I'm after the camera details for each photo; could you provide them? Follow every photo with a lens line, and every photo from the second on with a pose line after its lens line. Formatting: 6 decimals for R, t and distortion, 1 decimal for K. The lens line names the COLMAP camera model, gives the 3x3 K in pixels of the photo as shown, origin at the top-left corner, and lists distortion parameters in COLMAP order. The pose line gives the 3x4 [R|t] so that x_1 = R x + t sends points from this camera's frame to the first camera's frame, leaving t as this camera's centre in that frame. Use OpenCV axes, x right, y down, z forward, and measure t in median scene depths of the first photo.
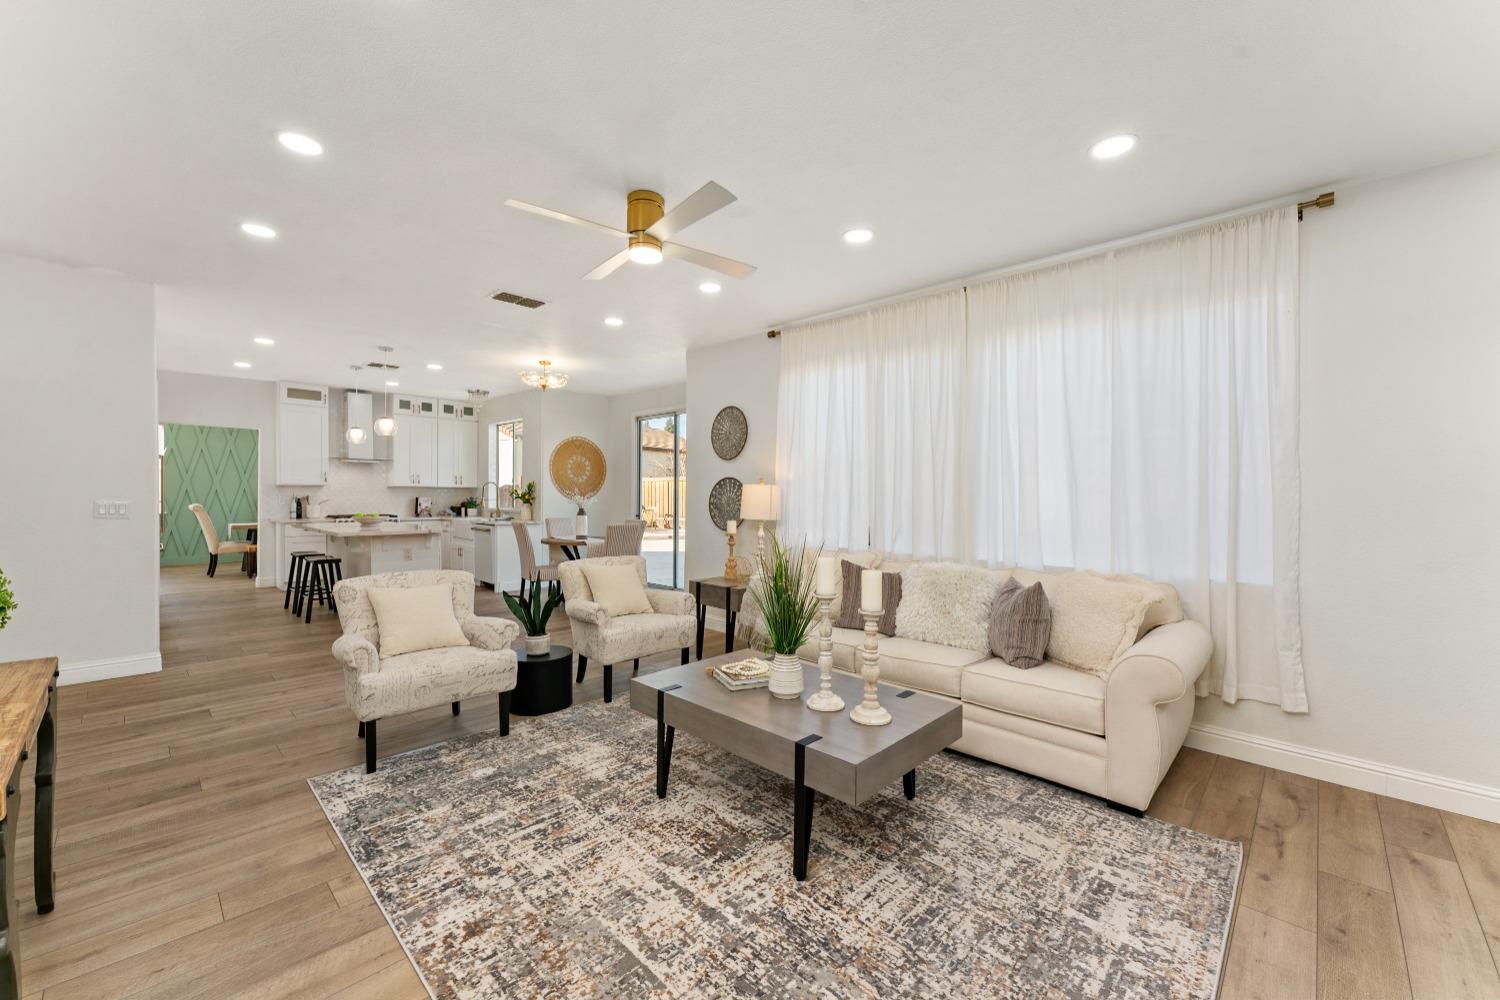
lens RADIAL K [[596.8, 0, 745.9], [0, 596.8, 499.0], [0, 0, 1]] dist [0.002894, 0.000234]
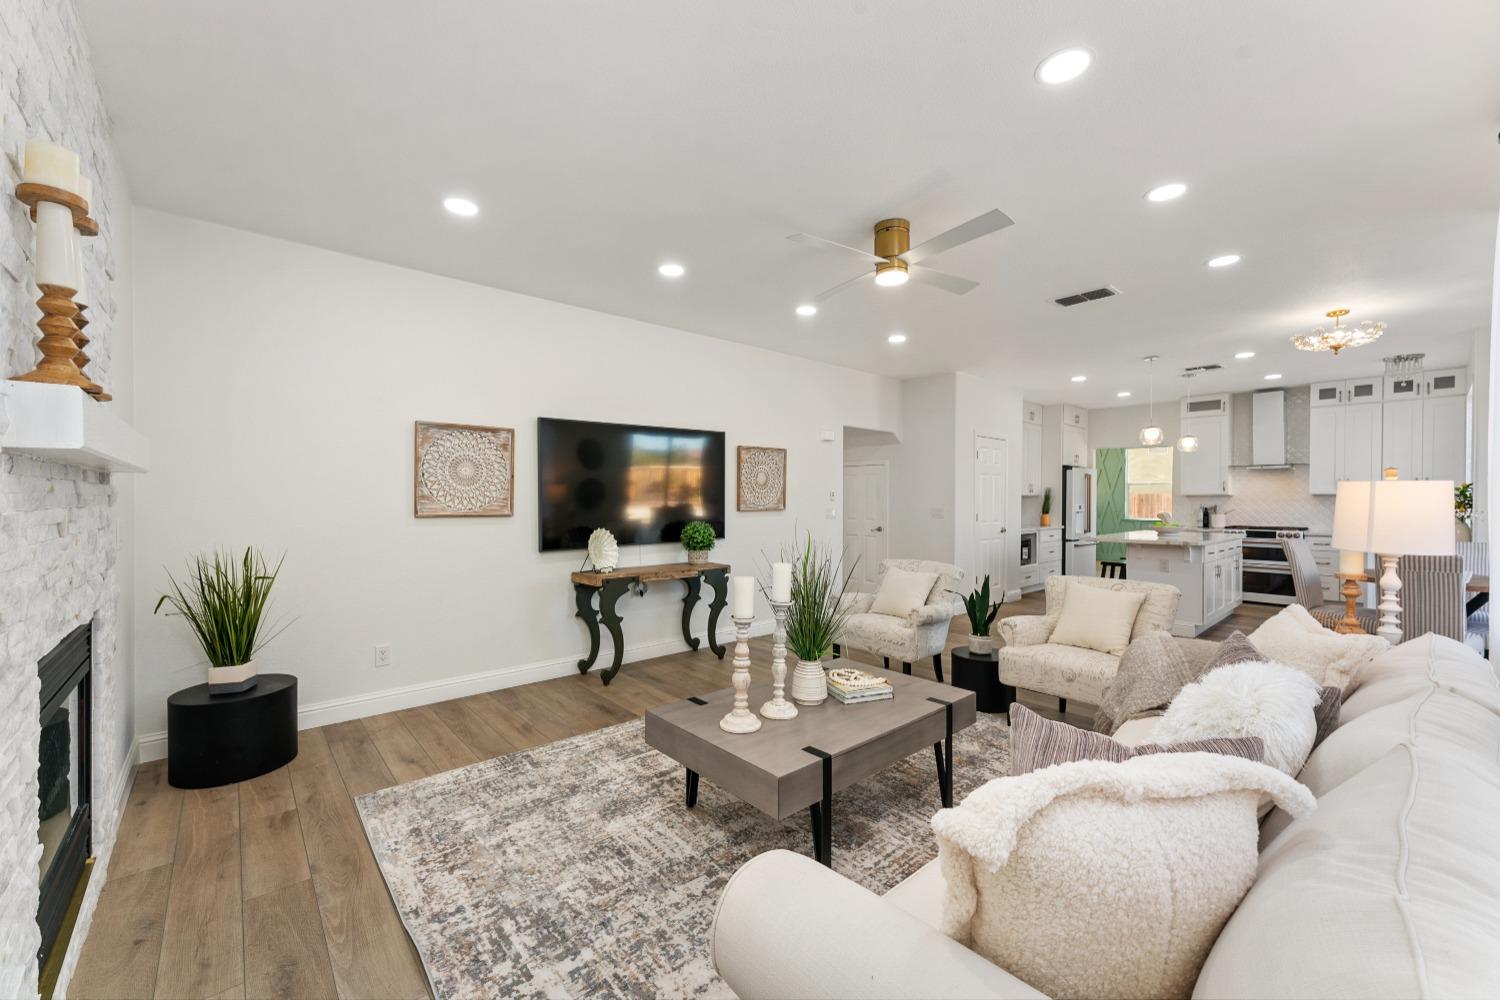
lens RADIAL K [[596.8, 0, 750.7], [0, 596.8, 501.6], [0, 0, 1]] dist [0.002894, 0.000234]
pose [[-0.085558, -0.005171, -0.996320, 0.597197], [-0.008573, 0.999953, -0.004454, -0.000539], [0.996296, 0.008160, -0.085598, 0.549443]]
